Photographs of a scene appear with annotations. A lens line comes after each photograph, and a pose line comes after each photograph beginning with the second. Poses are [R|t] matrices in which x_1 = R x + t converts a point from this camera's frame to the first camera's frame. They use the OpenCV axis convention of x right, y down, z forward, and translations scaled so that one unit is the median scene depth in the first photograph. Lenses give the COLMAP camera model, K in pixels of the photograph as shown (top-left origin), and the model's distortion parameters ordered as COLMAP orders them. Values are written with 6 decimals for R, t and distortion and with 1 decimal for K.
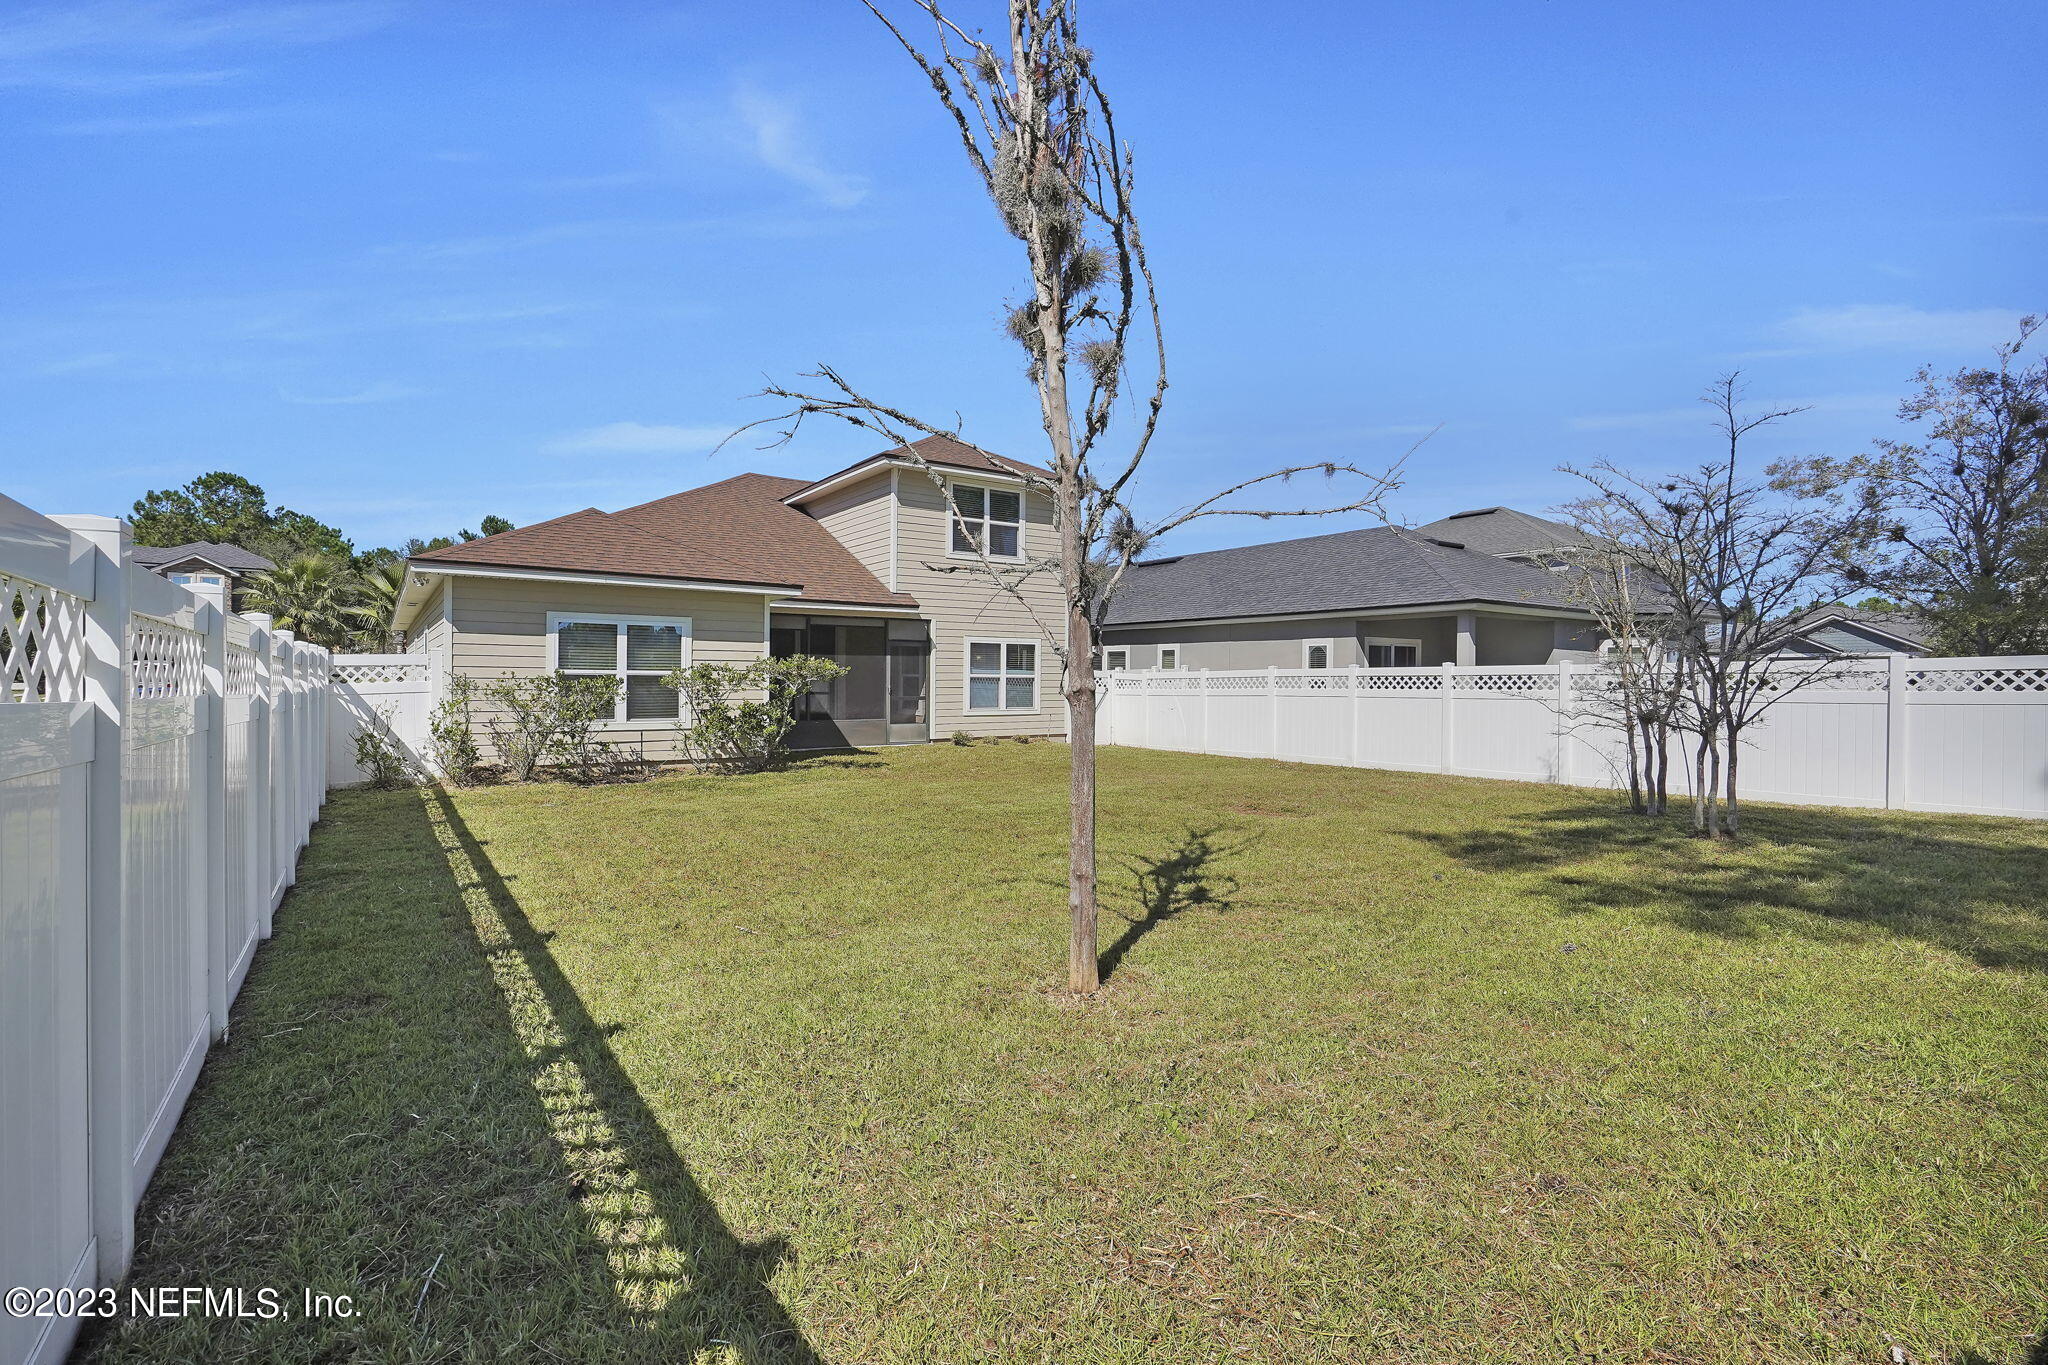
lens RADIAL K [[944.6, 0, 1017.8], [0, 944.6, 687.7], [0, 0, 1]] dist [0.000057, 0.000243]
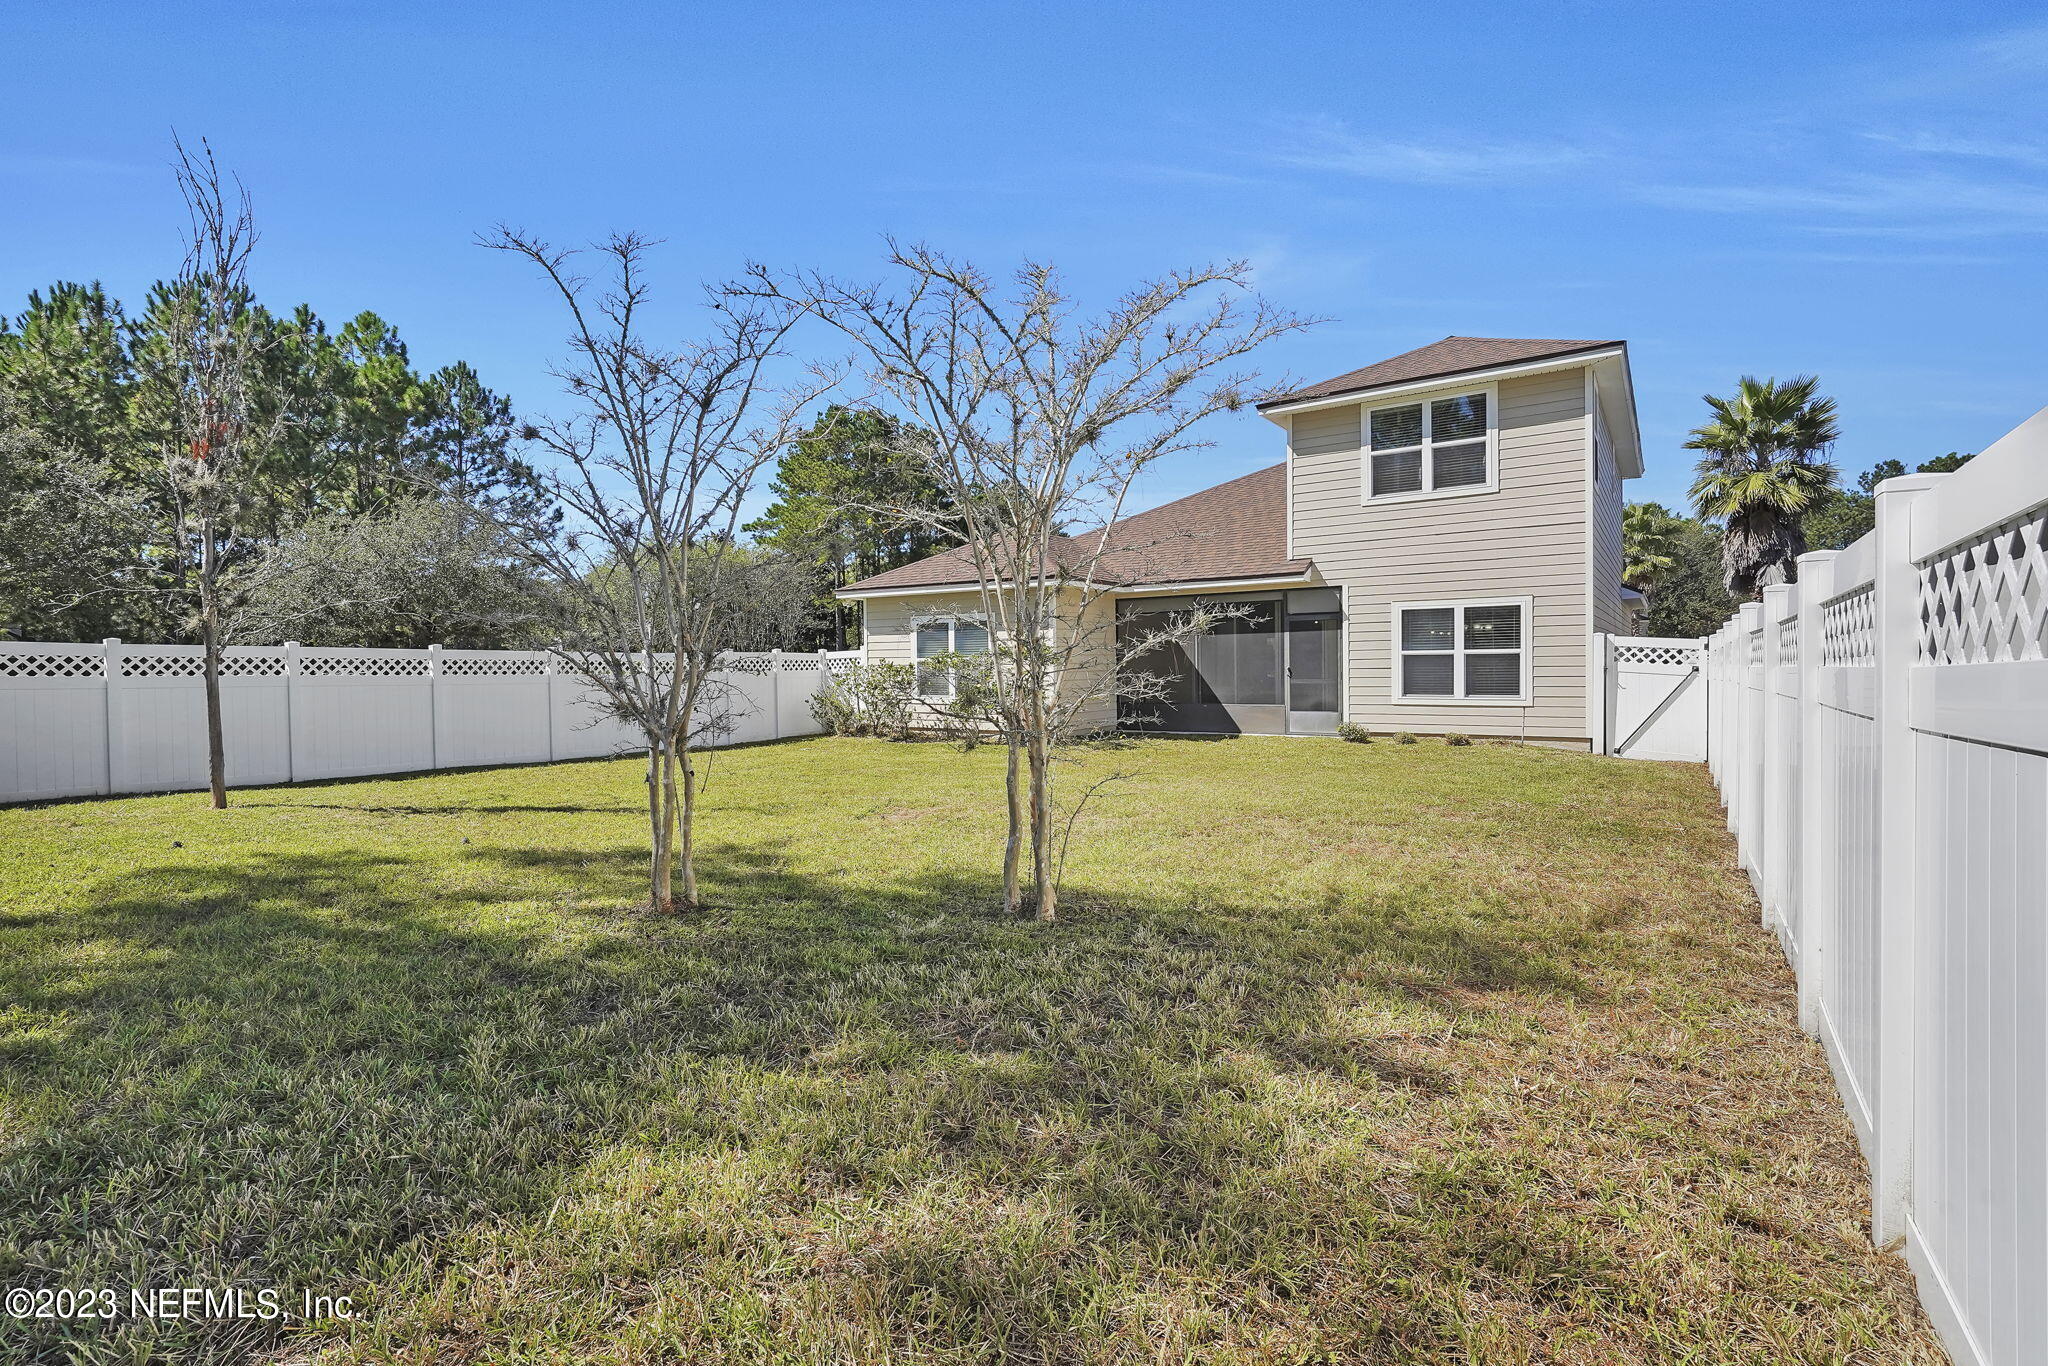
lens RADIAL K [[963.7, 0, 970.9], [0, 963.7, 684.7], [0, 0, 1]] dist [0.000549, 0.000183]
pose [[0.344965, 0.007696, -0.938584, 0.593491], [0.003833, 0.999946, 0.009608, 0.004374], [0.938608, -0.006912, 0.344917, 0.419058]]
